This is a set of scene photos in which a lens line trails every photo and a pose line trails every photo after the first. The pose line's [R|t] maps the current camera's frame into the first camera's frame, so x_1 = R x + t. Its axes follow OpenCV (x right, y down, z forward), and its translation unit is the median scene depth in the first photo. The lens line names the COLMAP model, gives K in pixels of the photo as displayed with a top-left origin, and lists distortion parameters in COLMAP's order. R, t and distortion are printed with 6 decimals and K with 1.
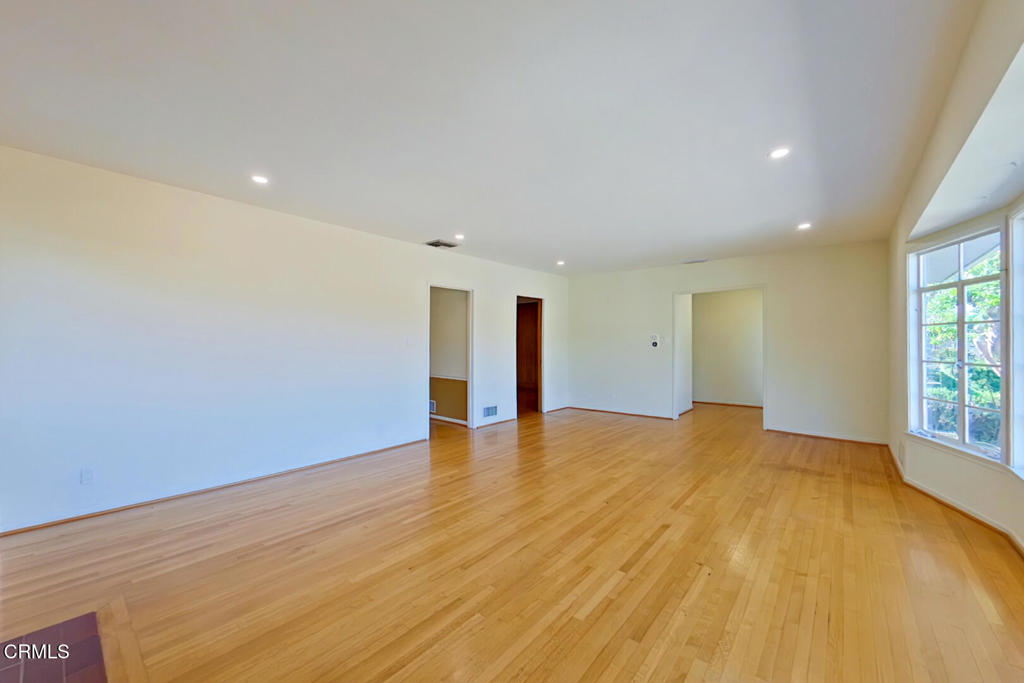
lens RADIAL K [[399.9, 0, 519.6], [0, 399.9, 339.2], [0, 0, 1]] dist [-0.008215, 0.000796]
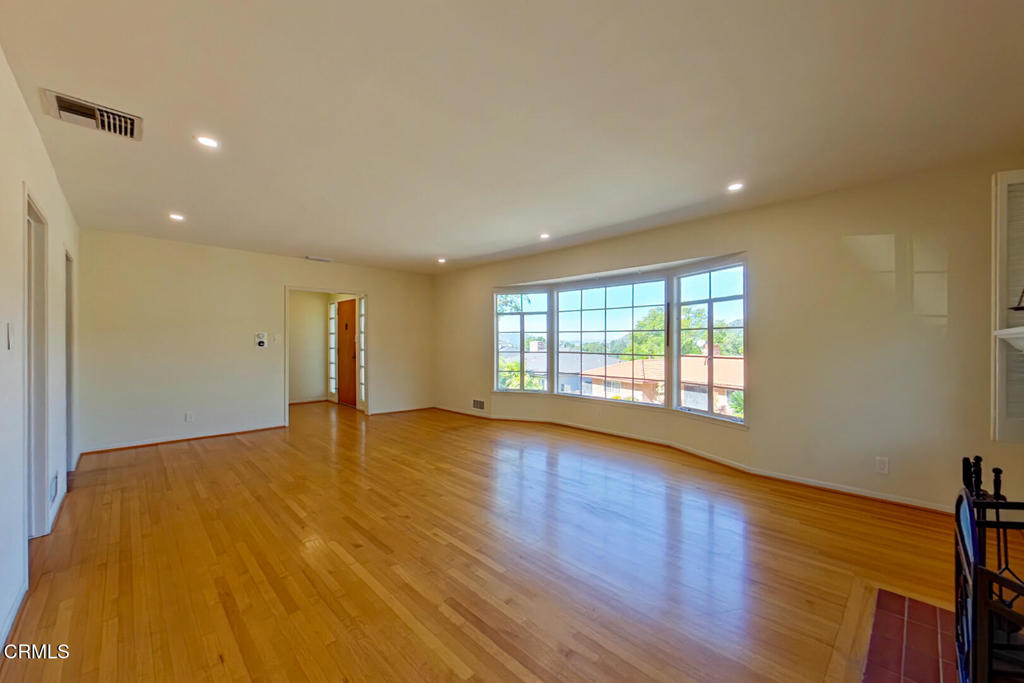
lens RADIAL K [[399.9, 0, 517.0], [0, 399.9, 344.1], [0, 0, 1]] dist [-0.008215, 0.000796]
pose [[0.110444, -0.006701, 0.993860, -0.626670], [-0.008118, 0.999938, 0.007645, 0.003329], [-0.993849, -0.008913, 0.110383, 0.522804]]
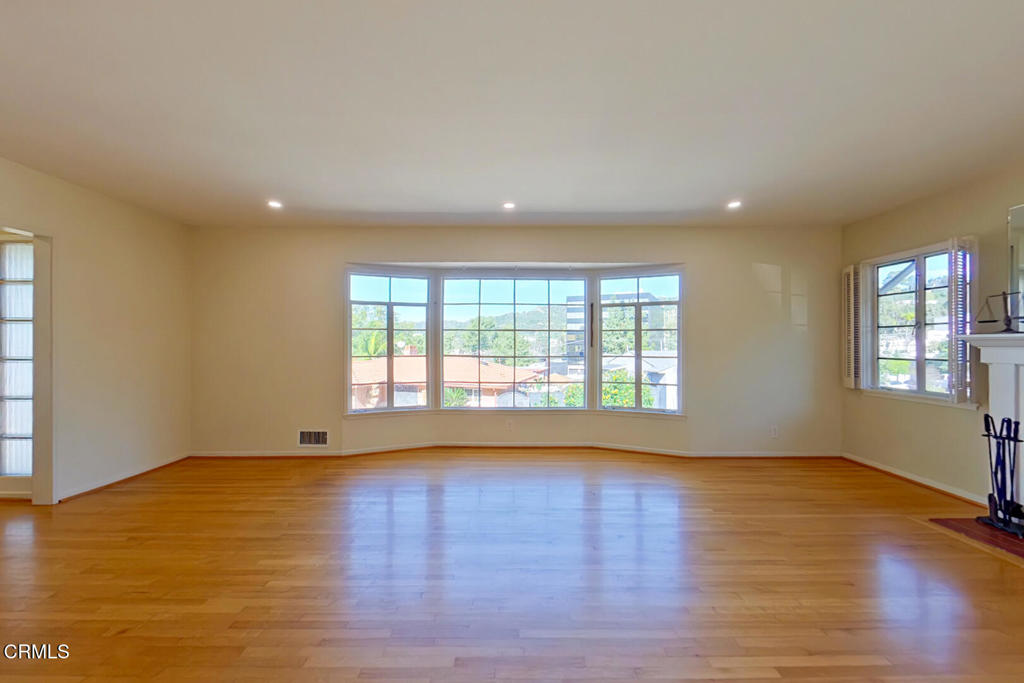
lens RADIAL K [[399.9, 0, 510.2], [0, 399.9, 344.9], [0, 0, 1]] dist [-0.008215, 0.000796]
pose [[-0.624507, -0.005420, 0.781000, -0.236831], [-0.007619, 0.999971, 0.000847, 0.008933], [-0.780982, -0.005422, -0.624530, 1.039531]]
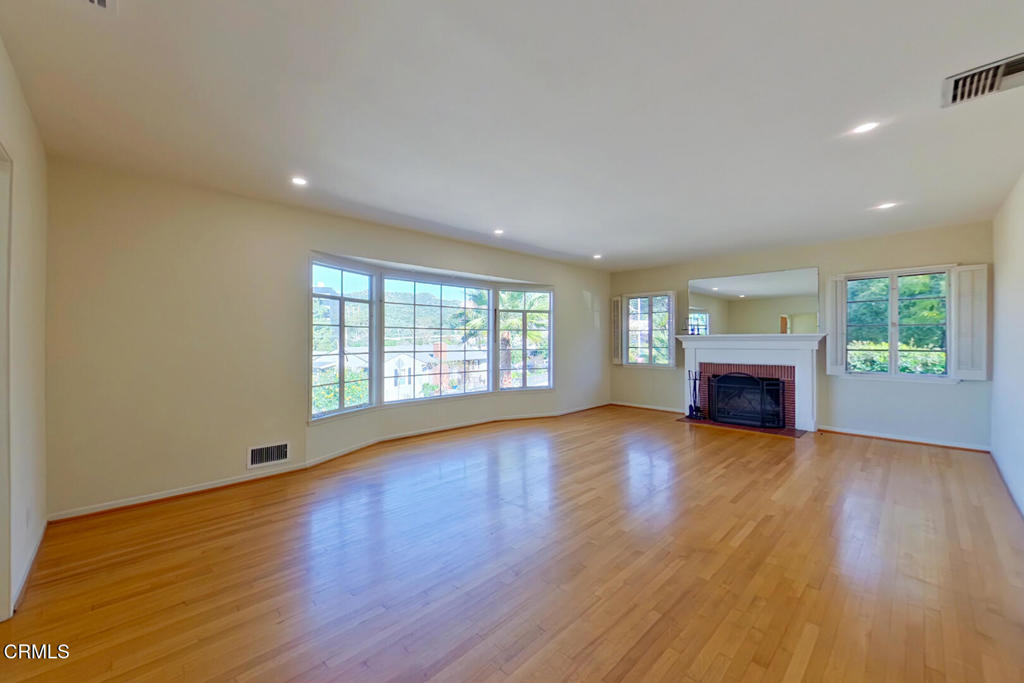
lens RADIAL K [[399.9, 0, 501.8], [0, 399.9, 344.6], [0, 0, 1]] dist [-0.008215, 0.000796]
pose [[-0.991883, -0.001709, 0.127145, 0.230417], [-0.000809, 0.999974, 0.007128, 0.010859], [-0.127154, 0.006967, -0.991858, 1.530551]]
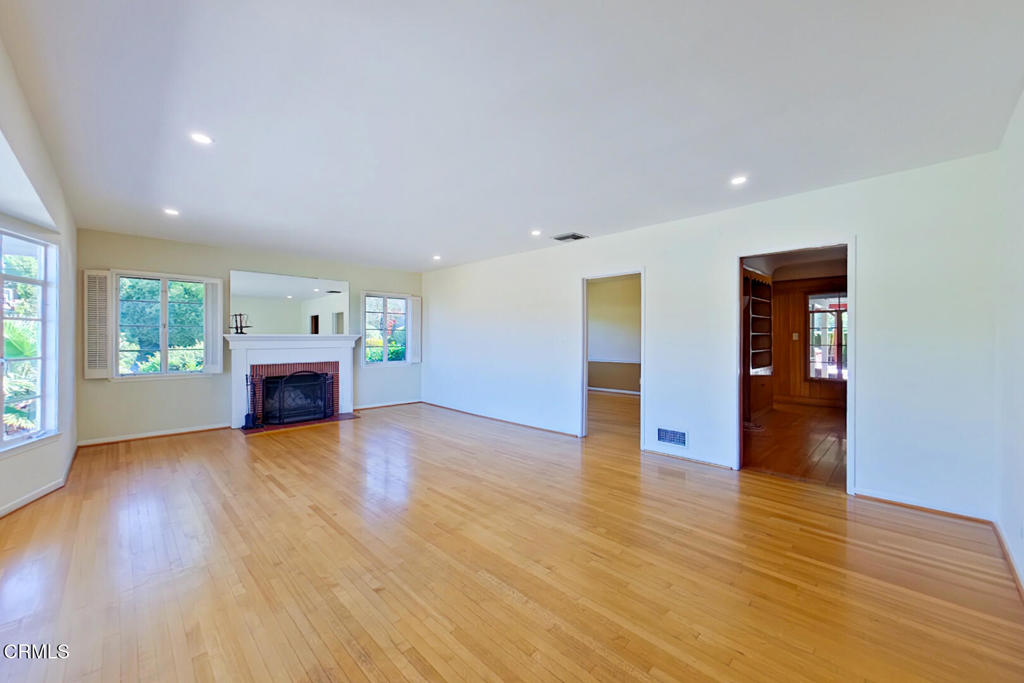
lens RADIAL K [[399.9, 0, 507.0], [0, 399.9, 337.7], [0, 0, 1]] dist [-0.008215, 0.000796]
pose [[-0.119021, -0.006753, -0.992869, 0.843915], [0.007007, 0.999946, -0.007641, 0.012928], [0.992867, -0.007866, -0.118967, 1.027532]]
